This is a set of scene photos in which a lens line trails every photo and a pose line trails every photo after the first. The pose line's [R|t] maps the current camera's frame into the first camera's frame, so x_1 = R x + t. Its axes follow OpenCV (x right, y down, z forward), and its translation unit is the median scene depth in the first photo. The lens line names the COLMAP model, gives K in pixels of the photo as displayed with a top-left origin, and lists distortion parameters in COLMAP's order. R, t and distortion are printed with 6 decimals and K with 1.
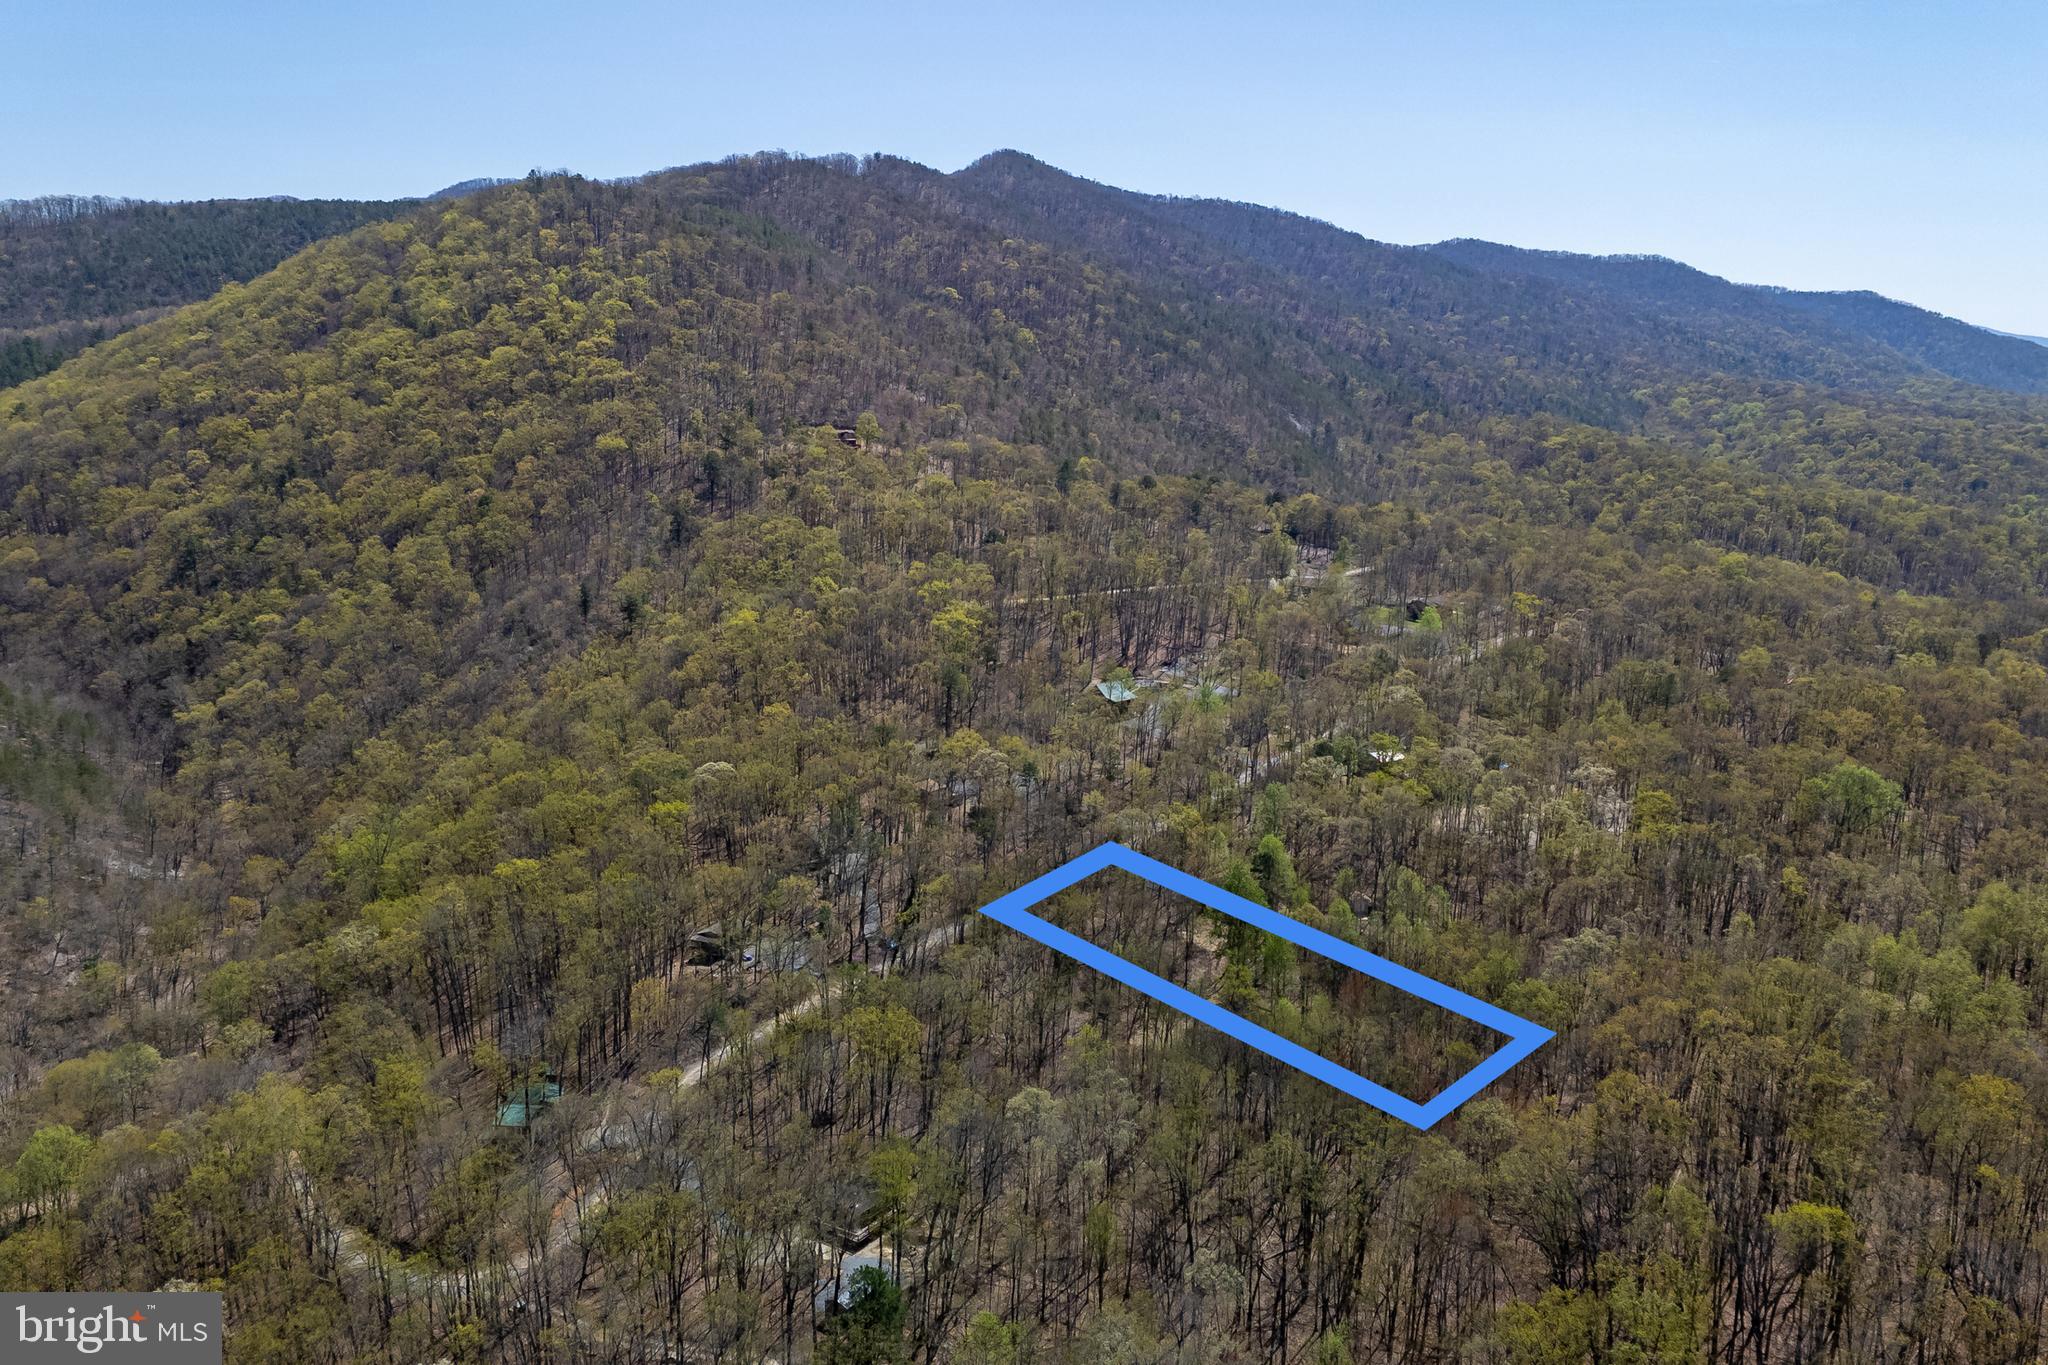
lens RADIAL K [[1686.6, 0, 980.4], [0, 1686.6, 703.2], [0, 0, 1]] dist [0.040457, -0.061757]
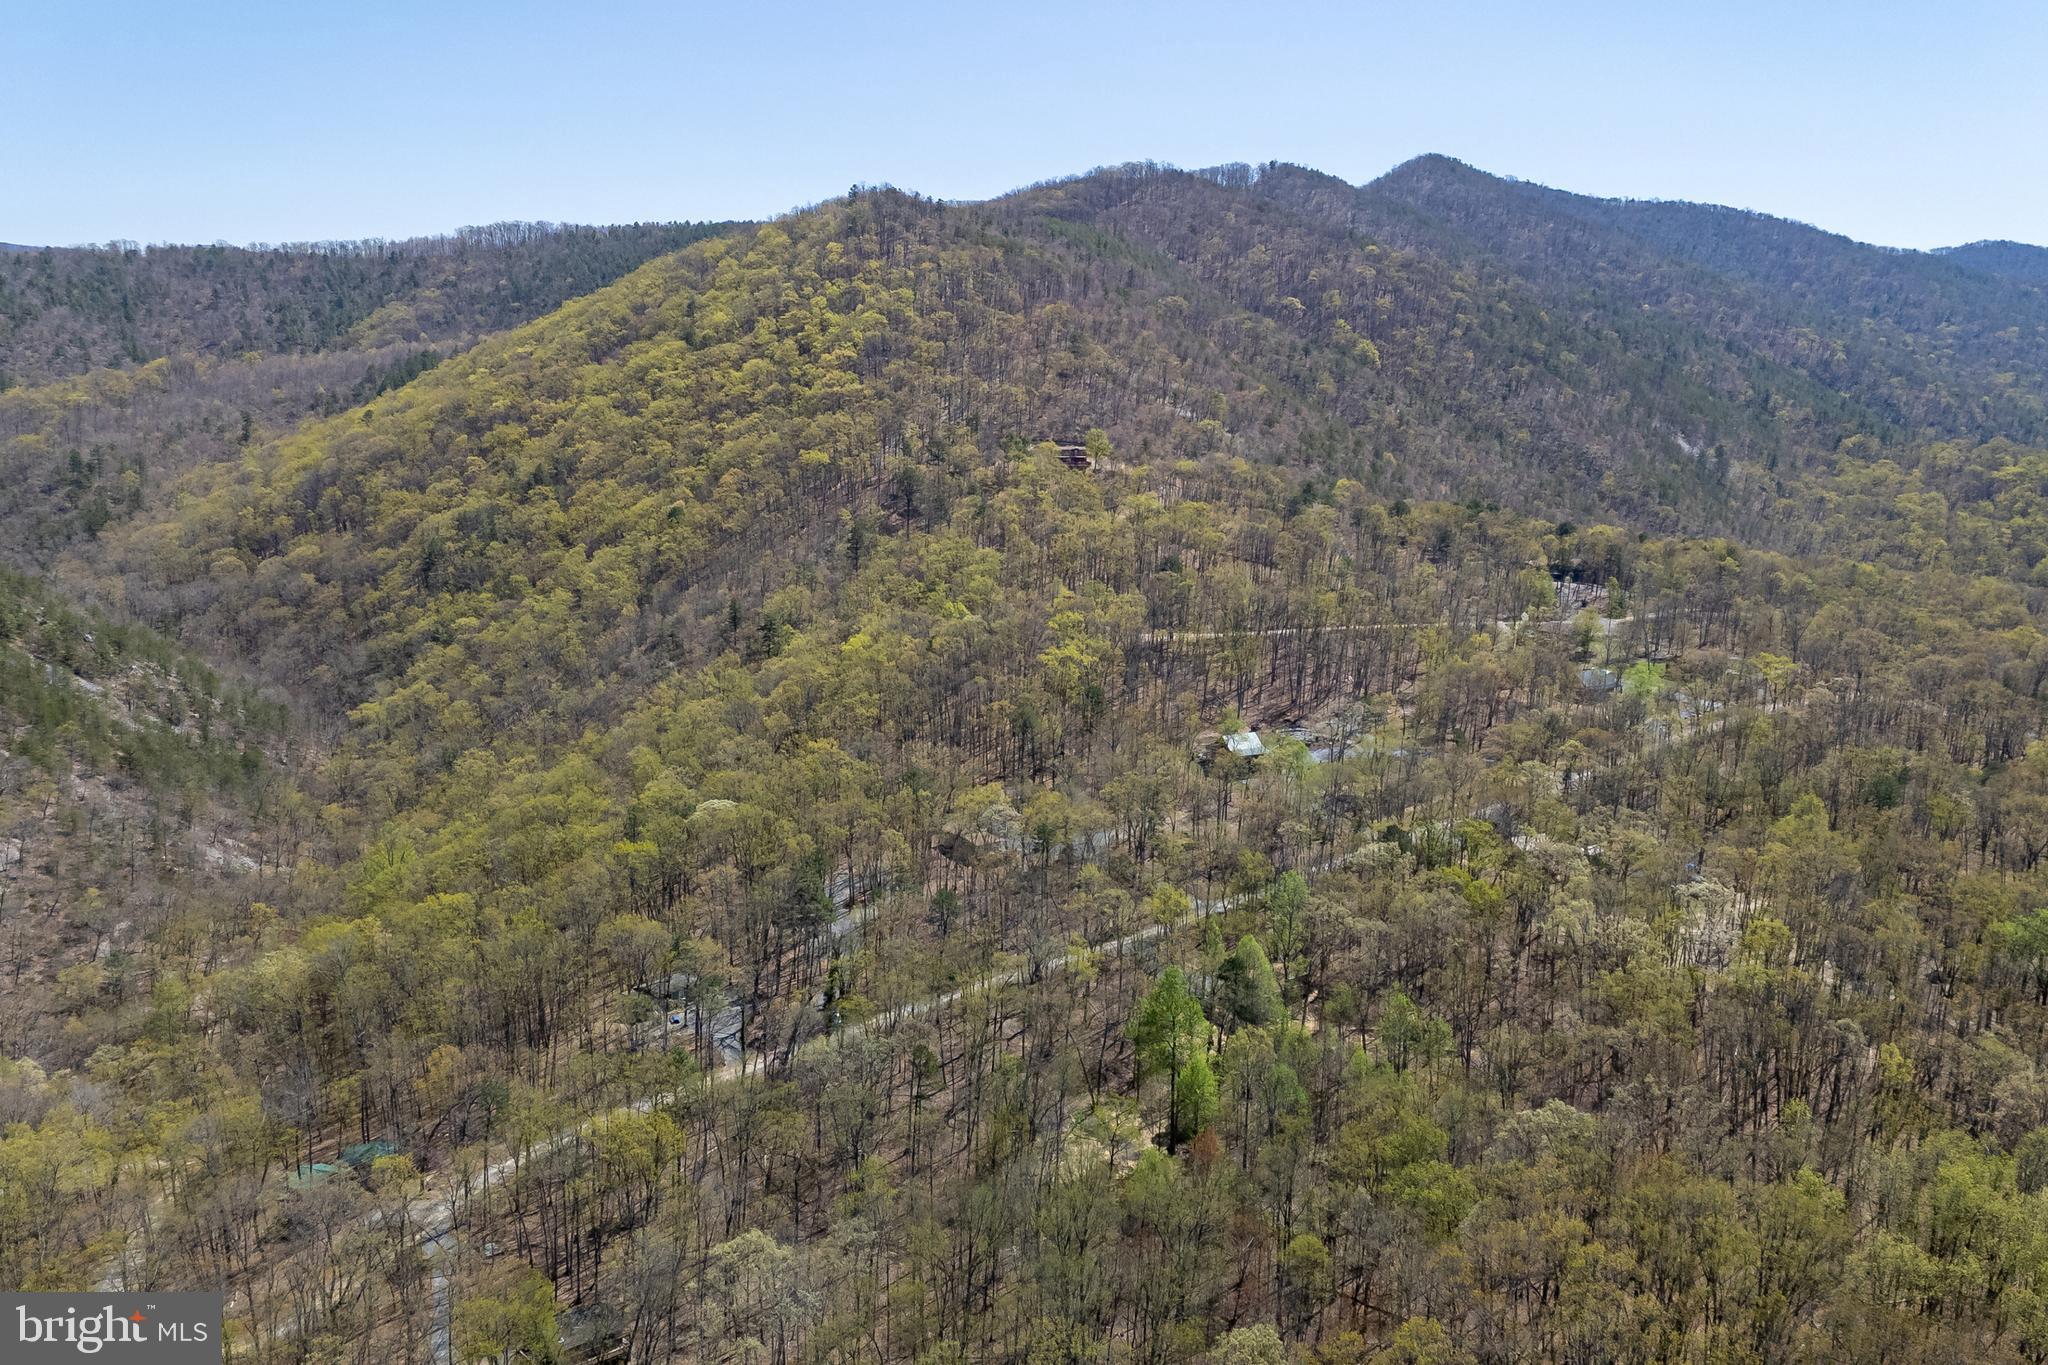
lens RADIAL K [[1686.6, 0, 1006.4], [0, 1686.6, 676.4], [0, 0, 1]] dist [0.040457, -0.061757]
pose [[0.964709, 0.050403, -0.258450, 0.111928], [-0.056414, 0.998281, -0.015888, -0.013184], [0.257205, 0.029908, 0.965894, 0.066044]]
